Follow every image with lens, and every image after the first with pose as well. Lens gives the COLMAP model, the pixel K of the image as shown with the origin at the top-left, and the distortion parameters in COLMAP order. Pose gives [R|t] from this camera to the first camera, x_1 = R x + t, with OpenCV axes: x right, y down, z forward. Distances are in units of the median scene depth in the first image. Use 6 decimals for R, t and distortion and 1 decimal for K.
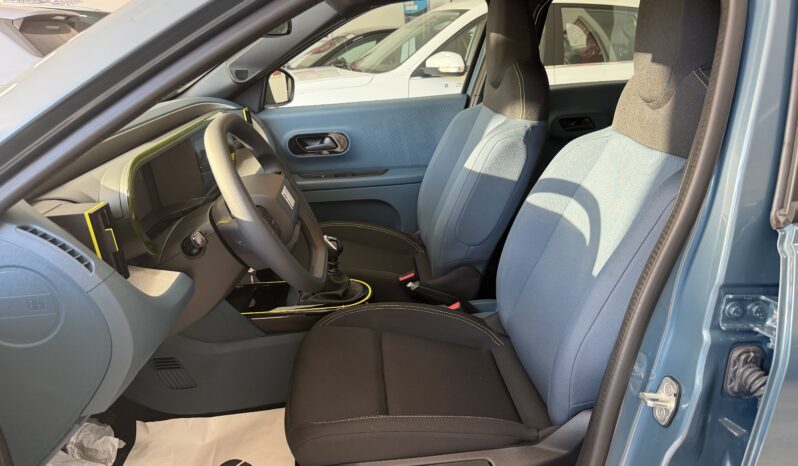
lens RADIAL K [[559.3, 0, 399.0], [0, 559.3, 233.0], [0, 0, 1]] dist [-0.003891, -0.002403]
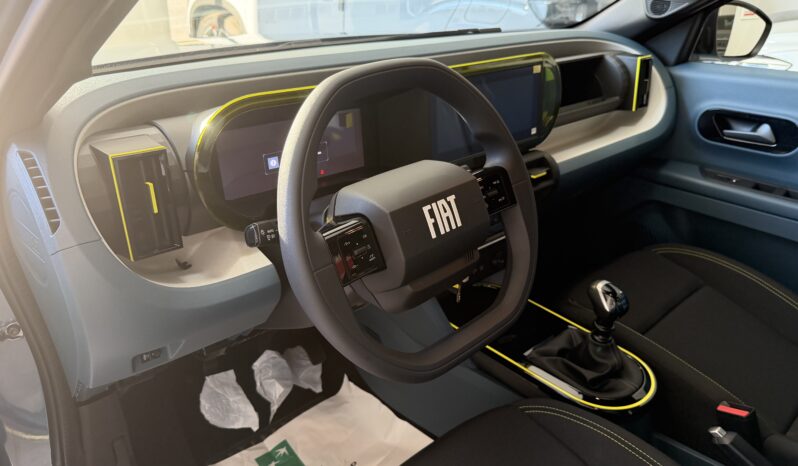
lens RADIAL K [[559.3, 0, 399.0], [0, 559.3, 233.0], [0, 0, 1]] dist [-0.003891, -0.002403]
pose [[0.622561, 0.377344, -0.685587, 0.090801], [-0.295892, 0.924536, 0.240171, -0.088982], [0.724477, 0.053339, 0.687233, 0.290142]]
